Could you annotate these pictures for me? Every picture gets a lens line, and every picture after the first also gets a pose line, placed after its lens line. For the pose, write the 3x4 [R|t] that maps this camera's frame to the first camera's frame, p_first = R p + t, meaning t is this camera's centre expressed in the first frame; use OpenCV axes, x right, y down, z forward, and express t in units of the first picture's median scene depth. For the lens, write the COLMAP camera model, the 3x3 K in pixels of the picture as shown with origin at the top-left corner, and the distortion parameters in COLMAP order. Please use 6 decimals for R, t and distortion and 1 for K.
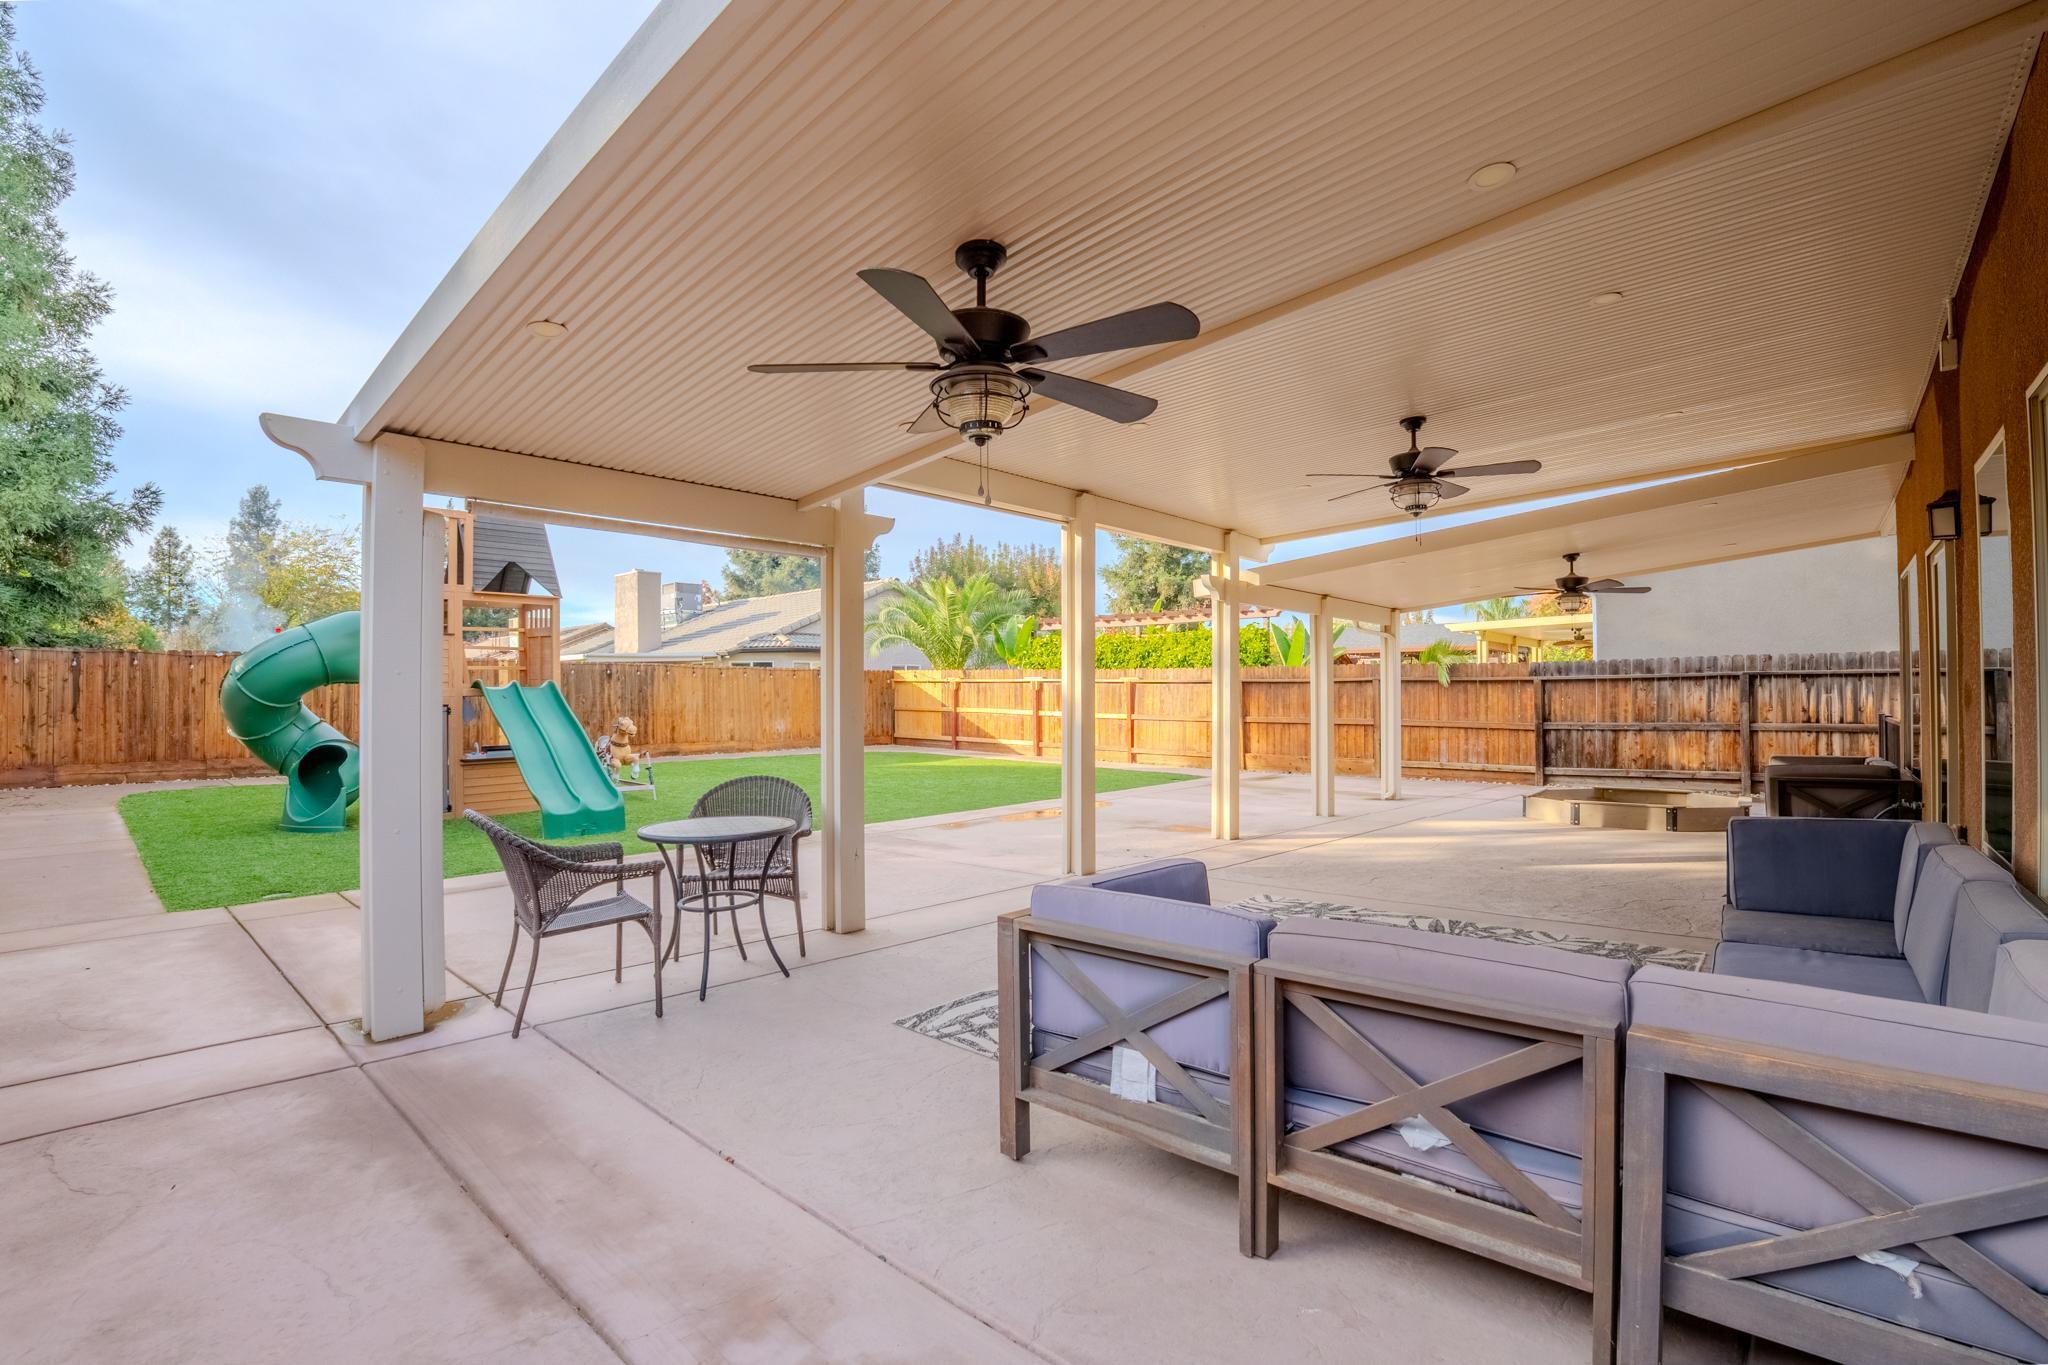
lens RADIAL K [[910.1, 0, 1024.0], [0, 910.1, 682.5], [0, 0, 1]] dist [-0.068193, 0.015218]
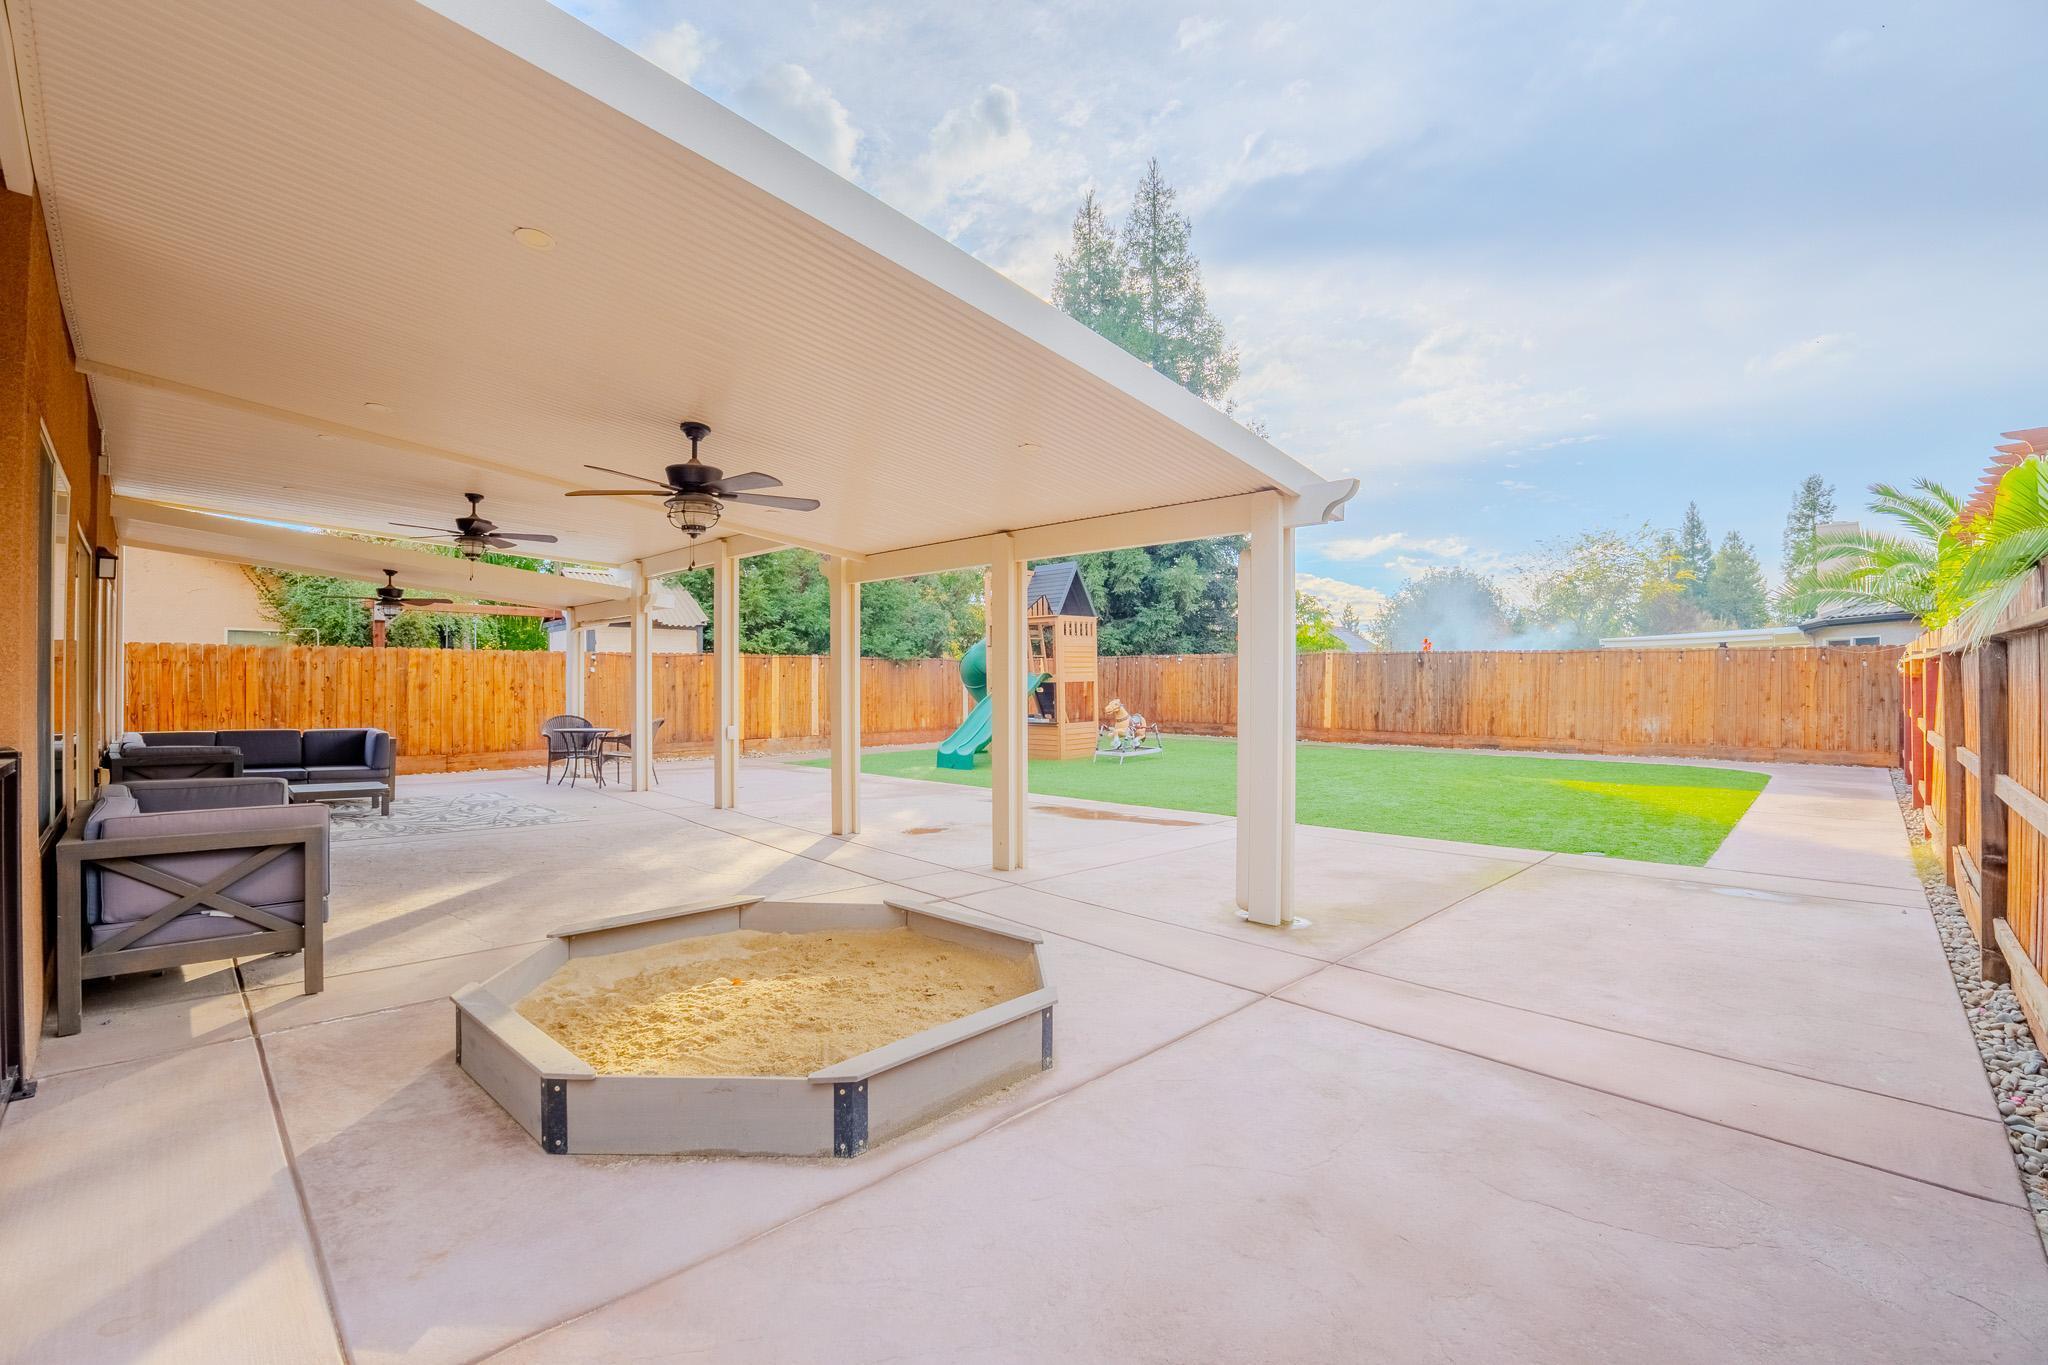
lens RADIAL K [[910.1, 0, 1024.0], [0, 910.1, 682.5], [0, 0, 1]] dist [-0.068193, 0.015218]
pose [[-0.059381, -0.000153, -0.998235, 0.542425], [0.007911, 0.999969, -0.000624, 0.009424], [0.998204, -0.007935, -0.059378, 0.565663]]
